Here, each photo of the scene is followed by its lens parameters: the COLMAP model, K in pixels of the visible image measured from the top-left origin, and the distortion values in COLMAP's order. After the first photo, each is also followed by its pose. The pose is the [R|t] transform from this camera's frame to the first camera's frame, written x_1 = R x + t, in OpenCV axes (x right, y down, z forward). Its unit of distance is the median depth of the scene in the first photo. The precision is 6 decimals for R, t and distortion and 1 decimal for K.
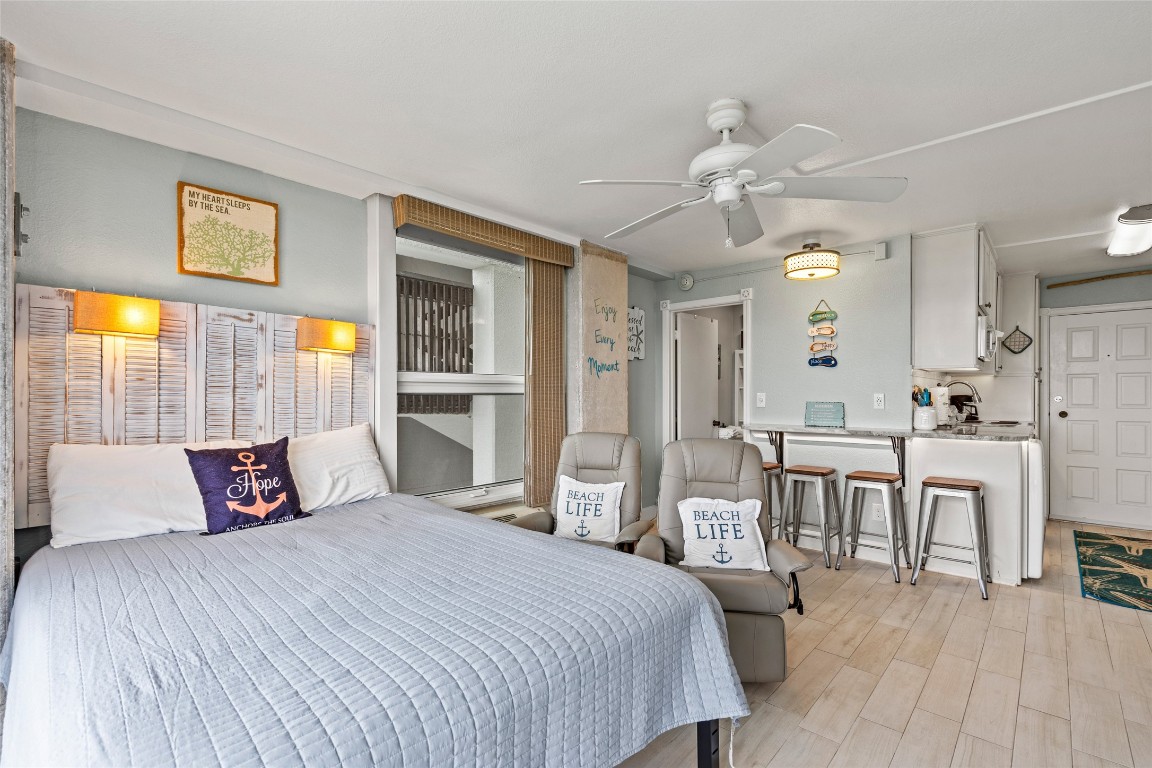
lens RADIAL K [[528.6, 0, 576.8], [0, 528.6, 394.2], [0, 0, 1]] dist [-0.003204, 0.001770]
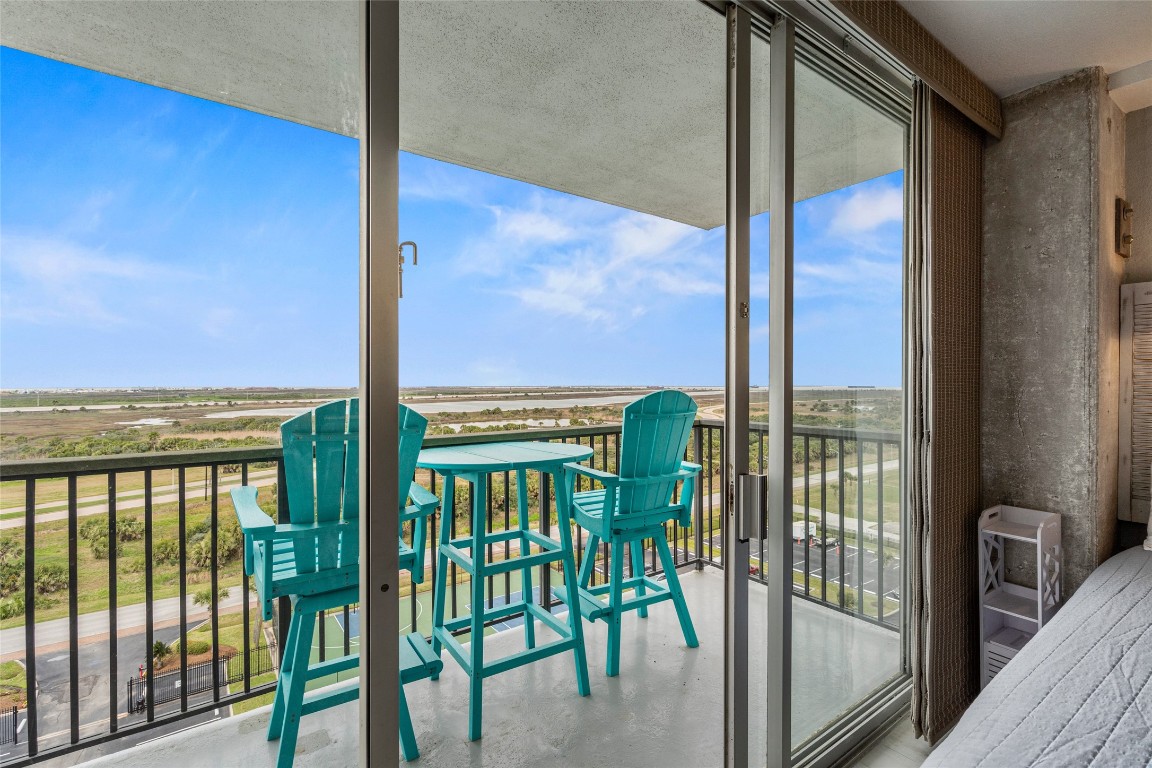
lens RADIAL K [[516.9, 0, 578.0], [0, 516.9, 379.2], [0, 0, 1]] dist [-0.006852, 0.000810]
pose [[-0.204656, -0.005675, -0.978818, 0.075301], [0.000614, 0.999982, -0.005926, -0.008941], [0.978834, -0.001814, -0.204649, 0.079629]]
